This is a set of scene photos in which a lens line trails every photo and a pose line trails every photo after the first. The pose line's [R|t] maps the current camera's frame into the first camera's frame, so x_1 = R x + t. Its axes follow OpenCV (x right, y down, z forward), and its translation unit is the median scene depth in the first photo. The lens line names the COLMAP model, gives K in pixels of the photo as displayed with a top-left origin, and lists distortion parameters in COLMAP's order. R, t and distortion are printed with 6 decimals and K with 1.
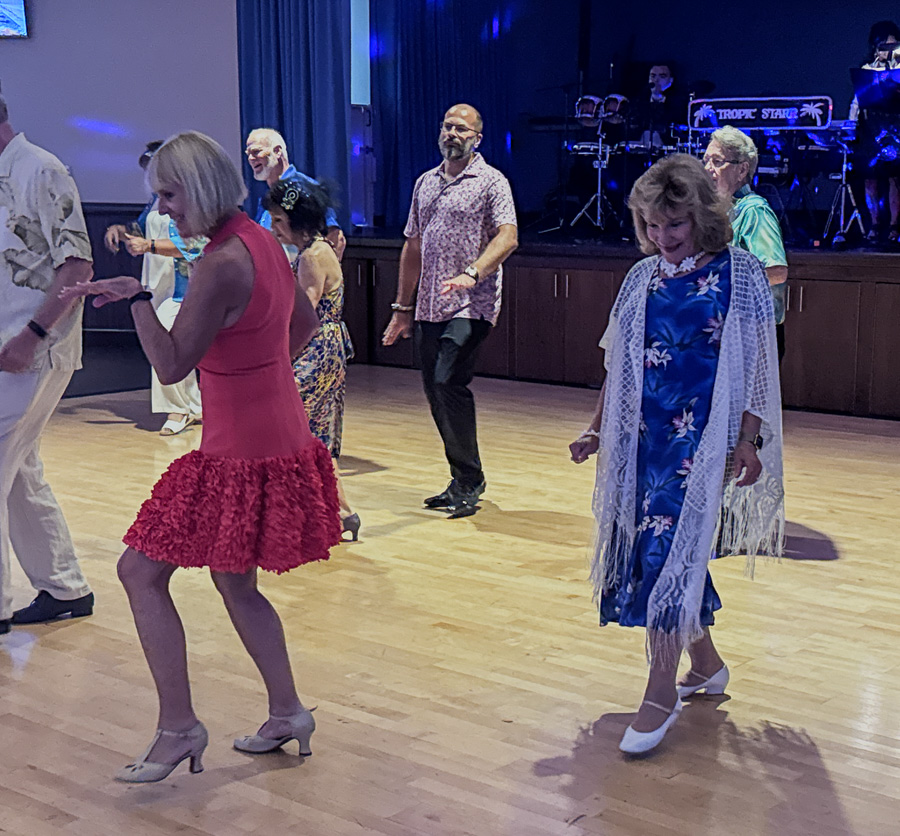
lens RADIAL K [[1648.7, 0, 487.1], [0, 1648.7, 452.0], [0, 0, 1]] dist [0.129648, -0.035292]
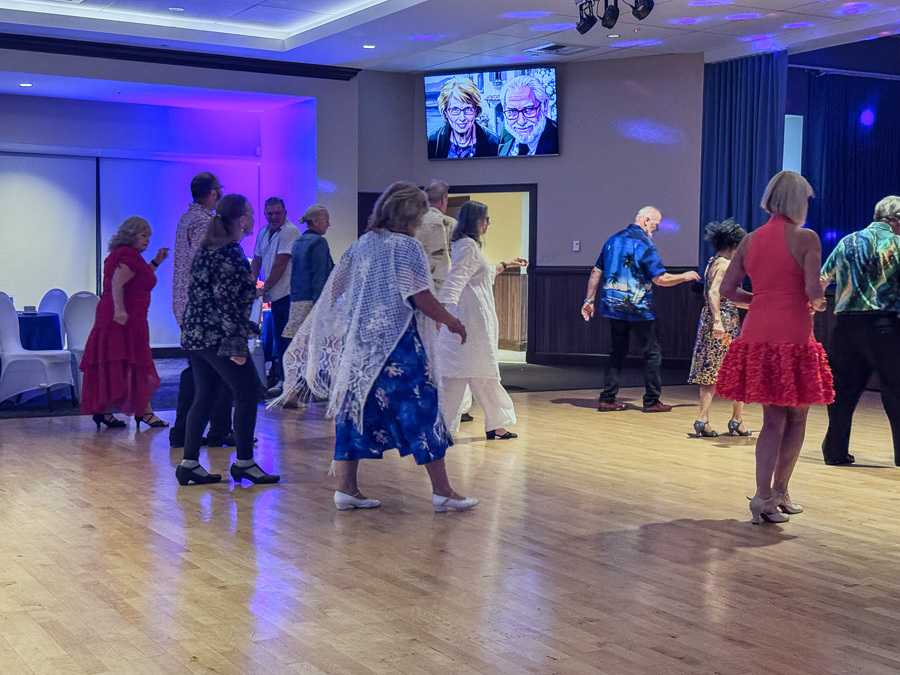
lens RADIAL K [[1323.6, 0, 470.0], [0, 1323.6, 341.6], [0, 0, 1]] dist [0.178128, -0.172473]
pose [[0.945373, 0.023987, -0.325108, 0.095242], [-0.061860, 0.992369, -0.106663, 0.118827], [0.320068, 0.120947, 0.939642, -0.271568]]
